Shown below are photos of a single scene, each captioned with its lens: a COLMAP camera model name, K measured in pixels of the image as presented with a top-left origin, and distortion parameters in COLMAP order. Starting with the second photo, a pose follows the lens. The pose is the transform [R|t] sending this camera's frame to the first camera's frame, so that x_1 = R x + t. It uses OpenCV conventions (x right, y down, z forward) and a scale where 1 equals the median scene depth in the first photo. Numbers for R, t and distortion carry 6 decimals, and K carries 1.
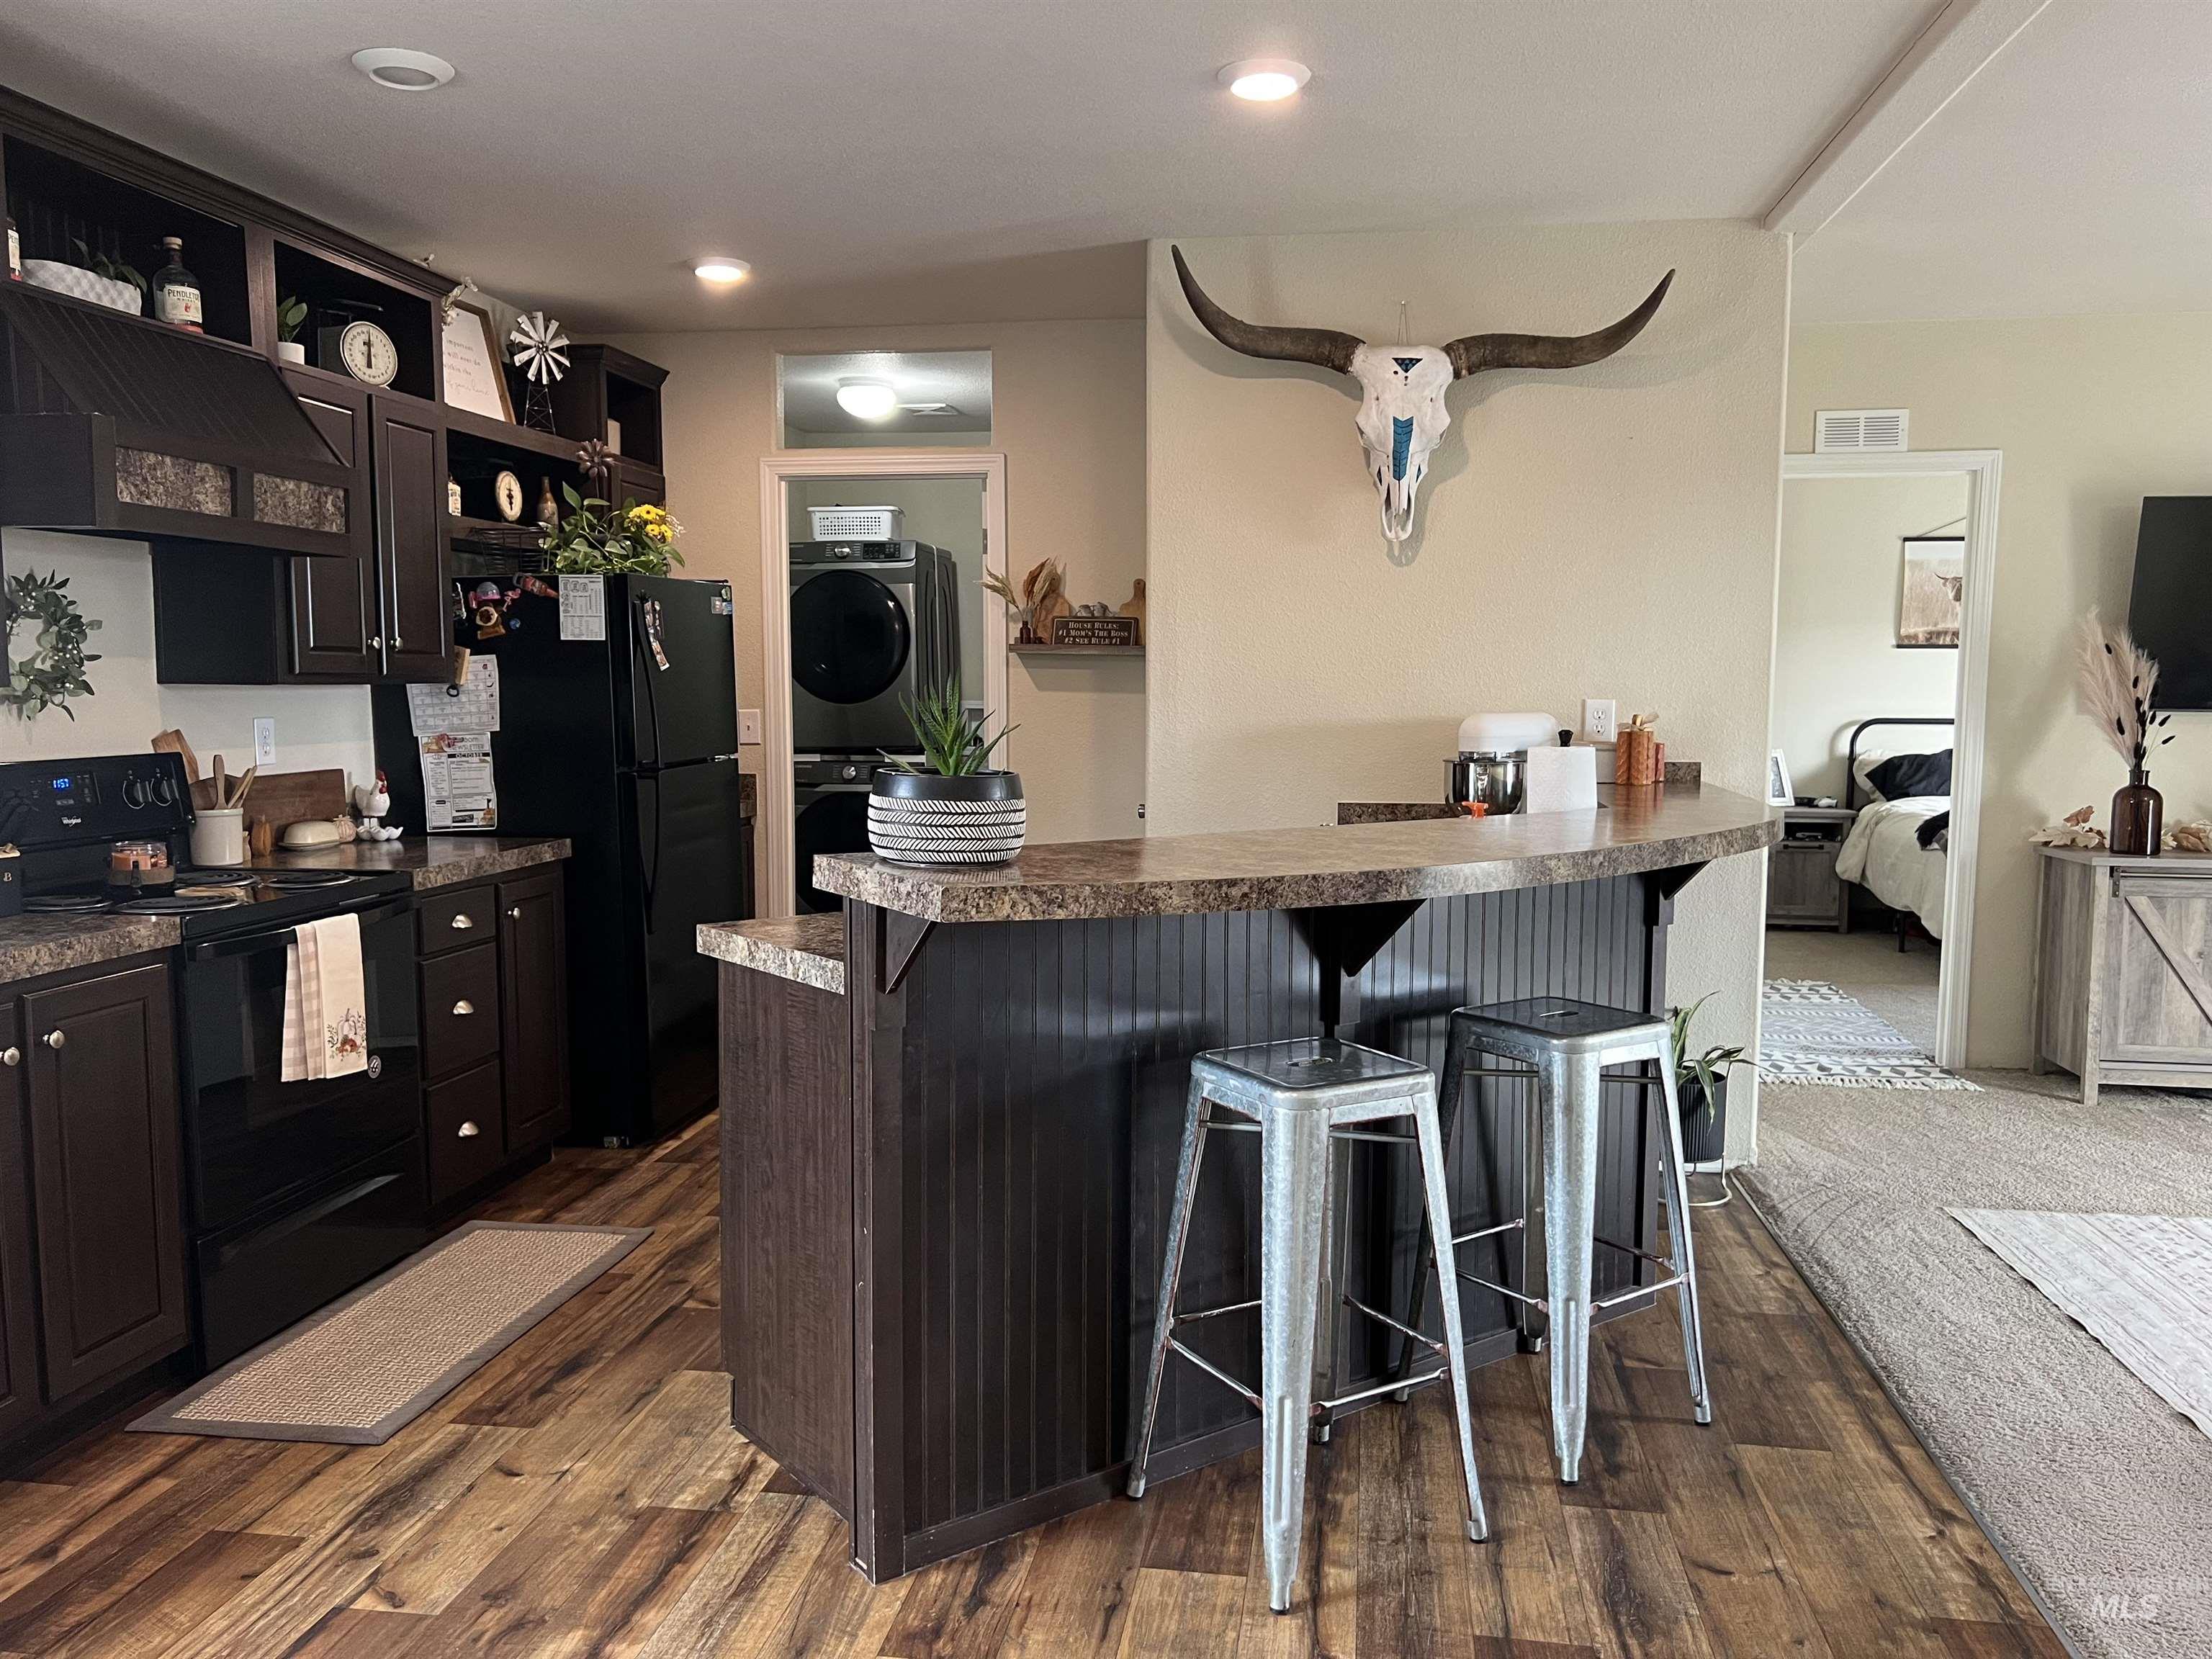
lens RADIAL K [[1653.6, 0, 1118.7], [0, 1653.6, 838.0], [0, 0, 1]] dist [0.059628, -0.073376]
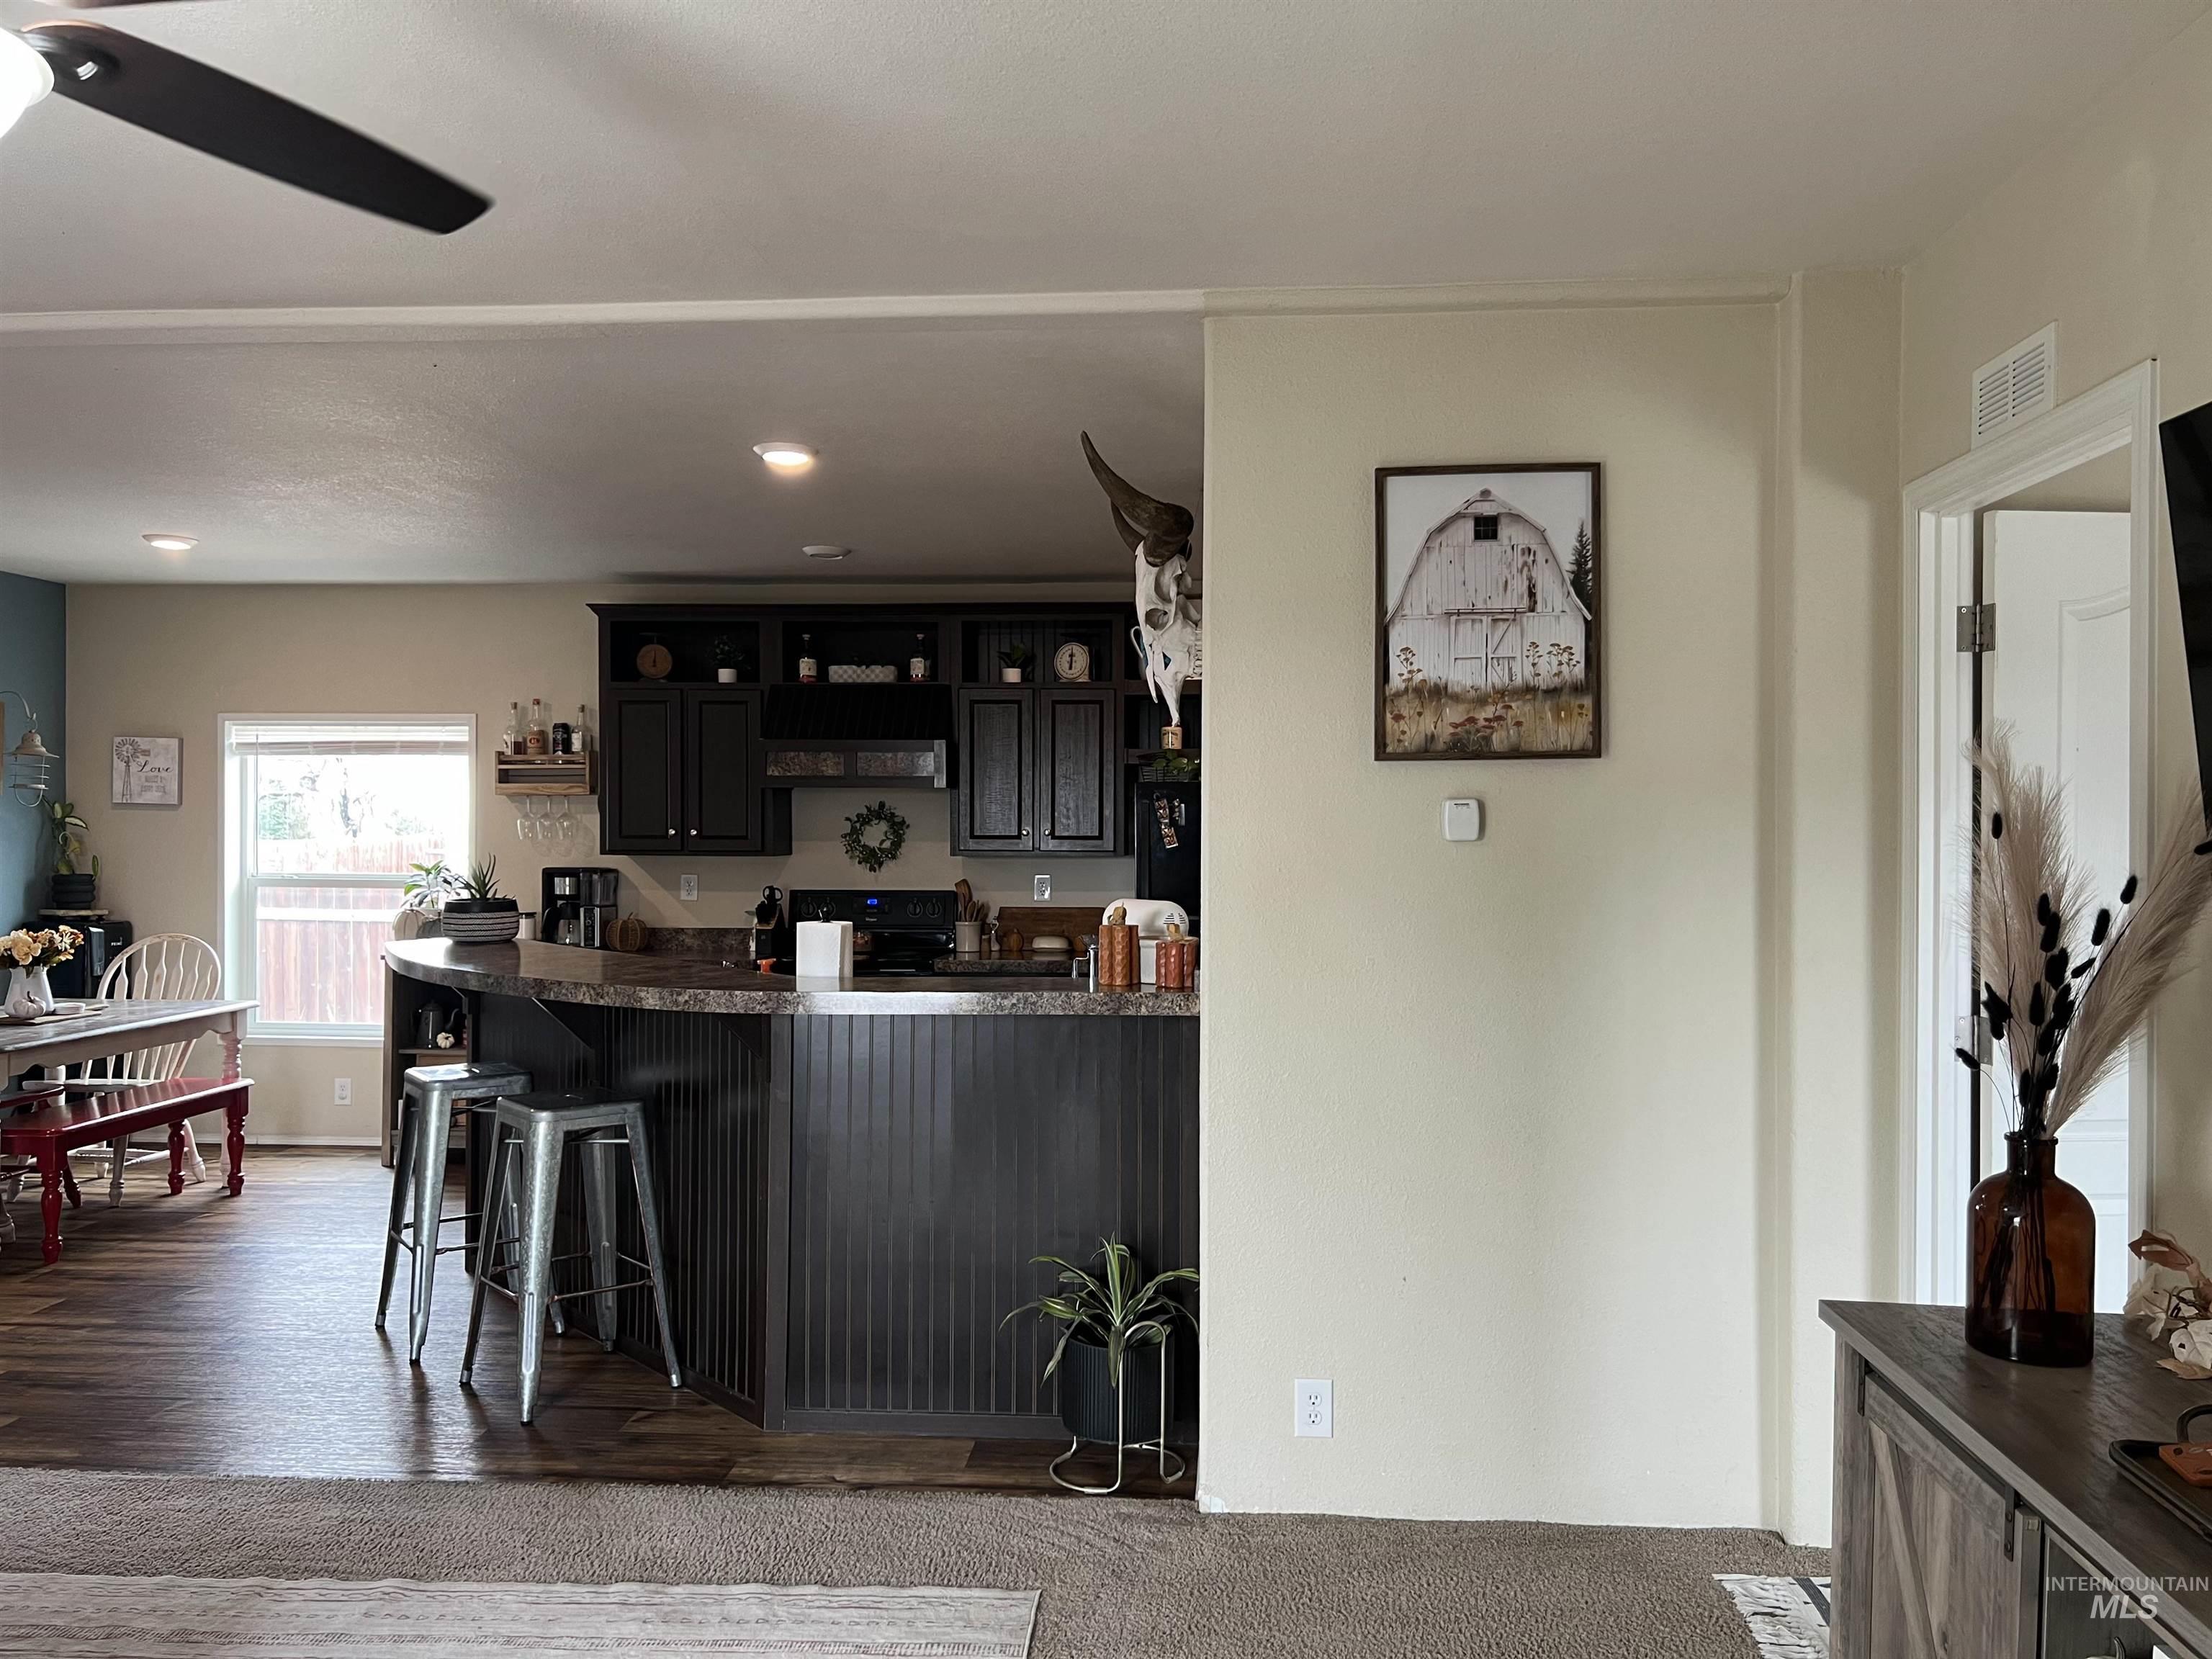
lens RADIAL K [[1653.6, 0, 1114.6], [0, 1653.6, 847.3], [0, 0, 1]] dist [0.059628, -0.073376]
pose [[0.080953, 0.007051, -0.996693, 1.192524], [-0.096600, 0.995323, -0.000805, -0.104707], [0.992026, 0.096345, 0.081255, 0.914739]]
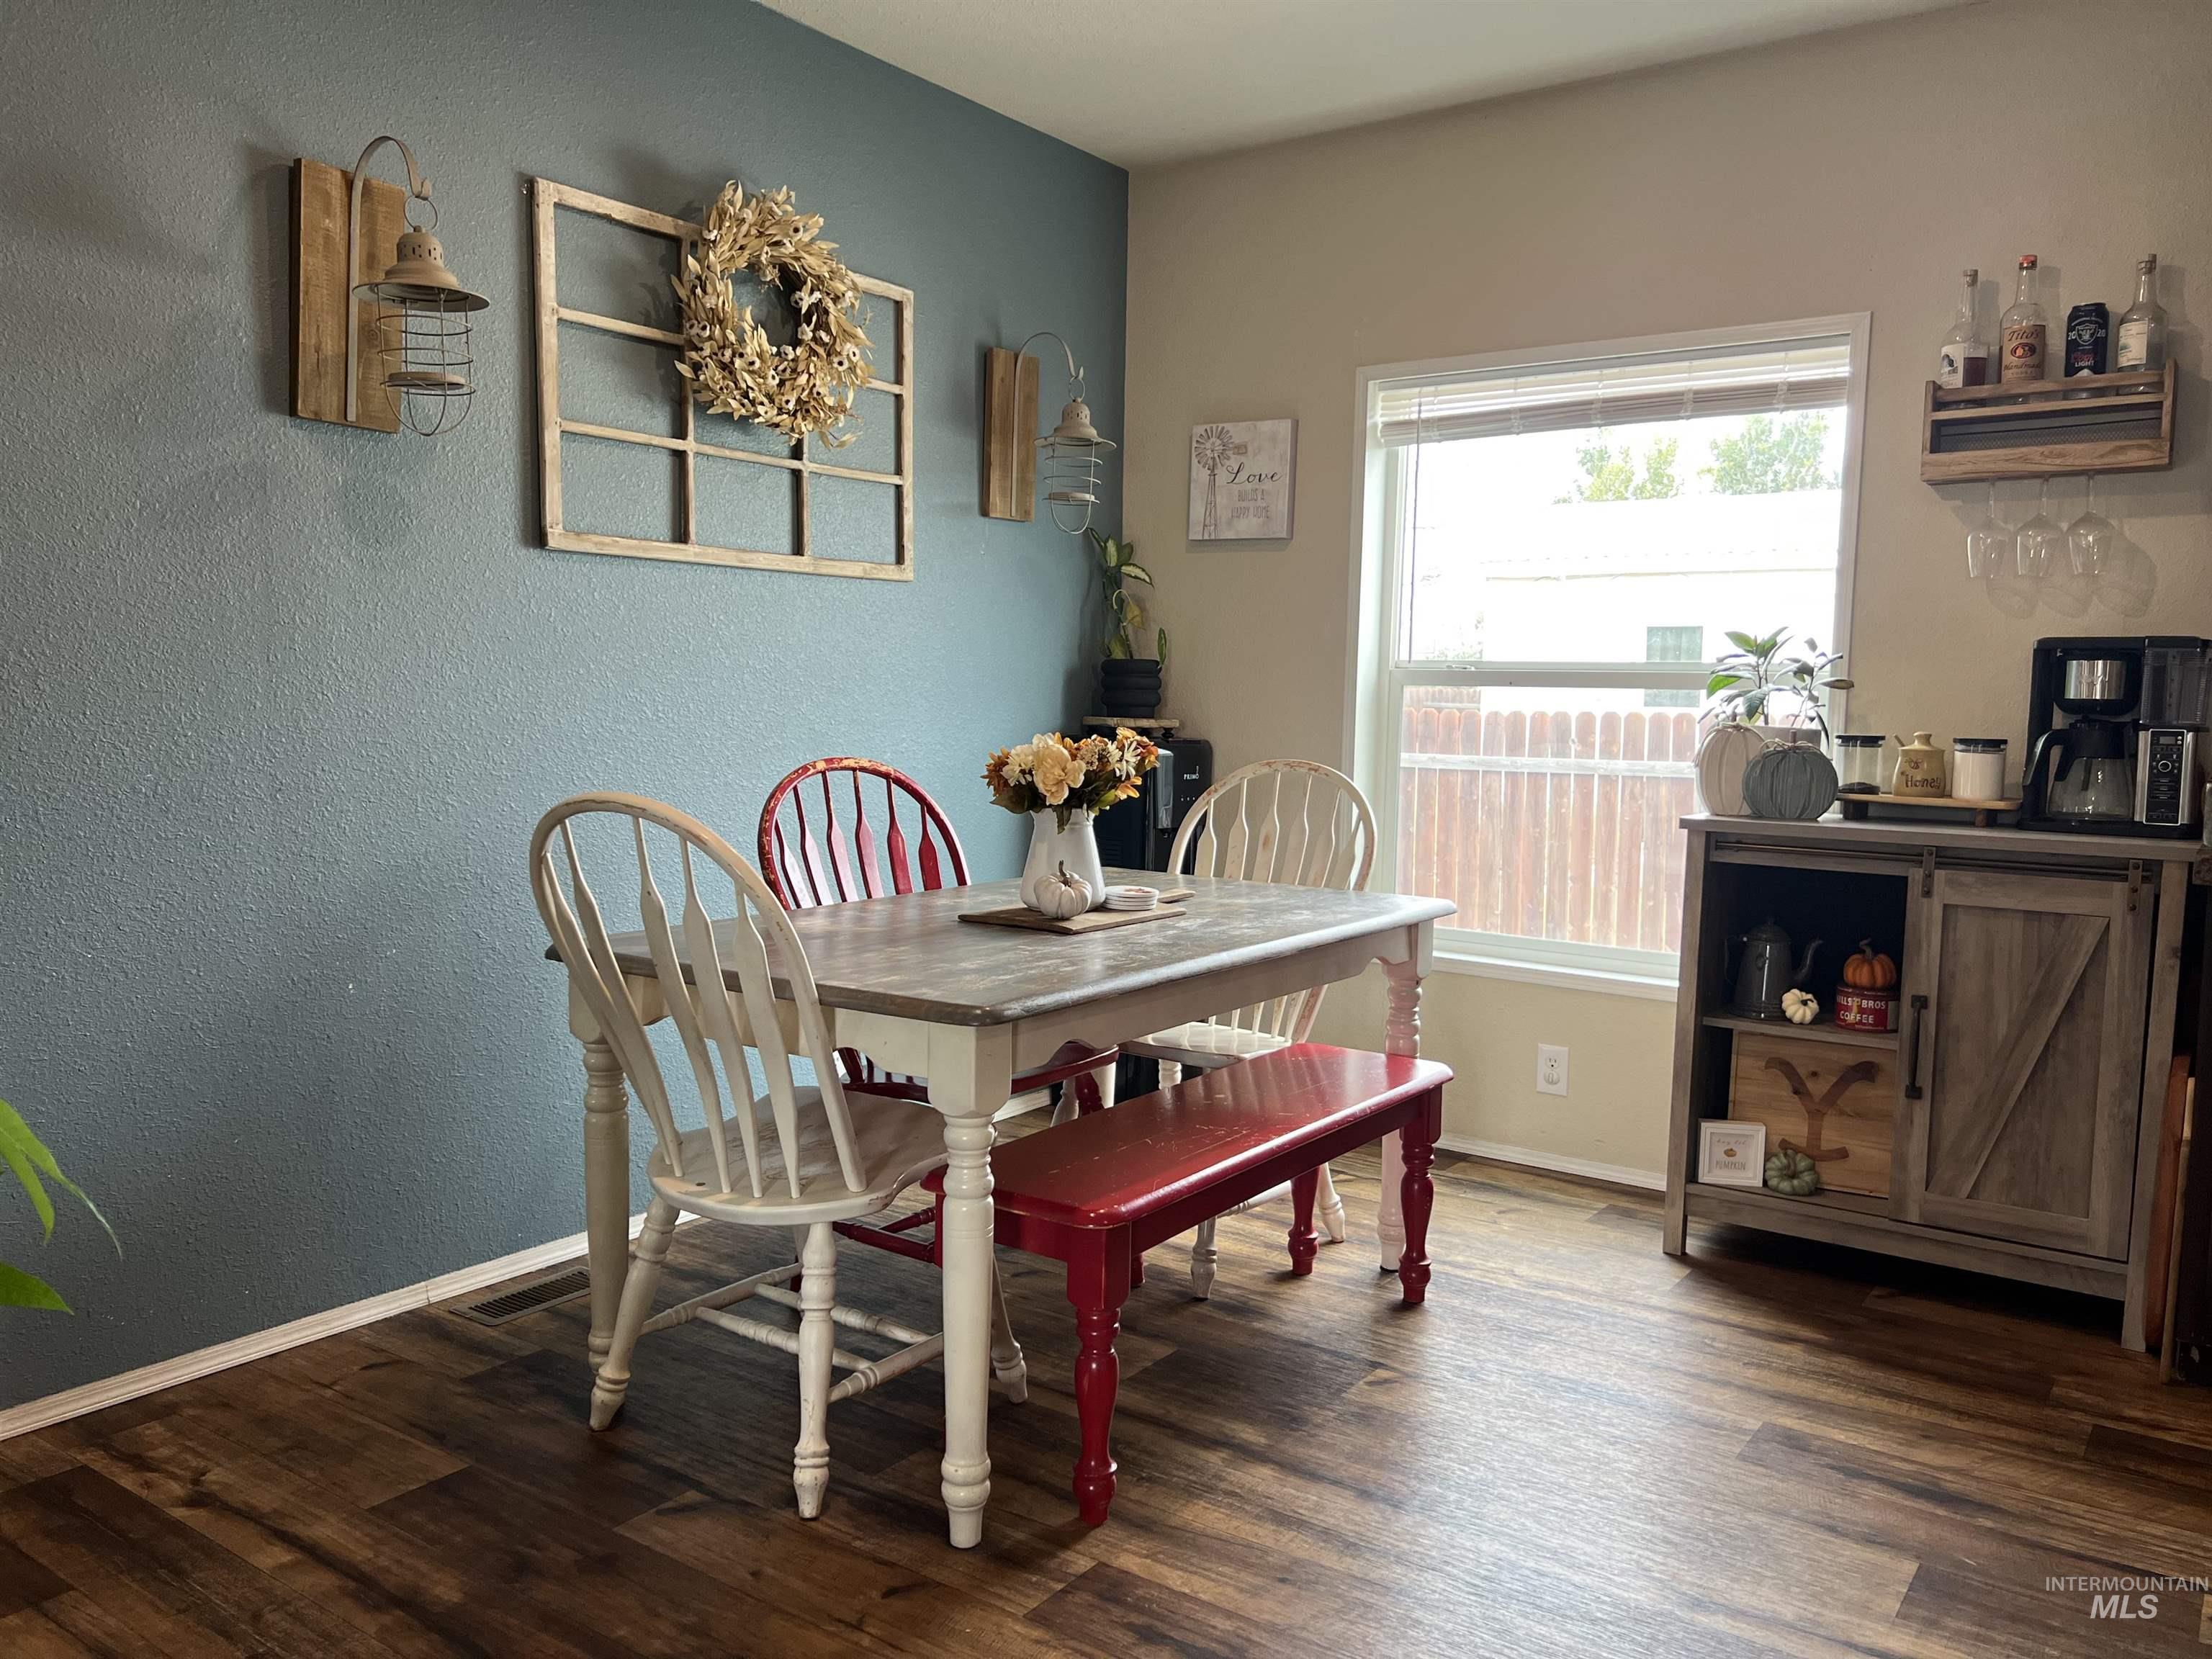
lens RADIAL K [[1653.6, 0, 1098.3], [0, 1653.6, 843.9], [0, 0, 1]] dist [0.059628, -0.073376]
pose [[-0.462411, 0.070862, -0.883830, 0.317981], [-0.098679, 0.986496, 0.130721, 0.005309], [0.881158, 0.147662, -0.449174, 0.456582]]
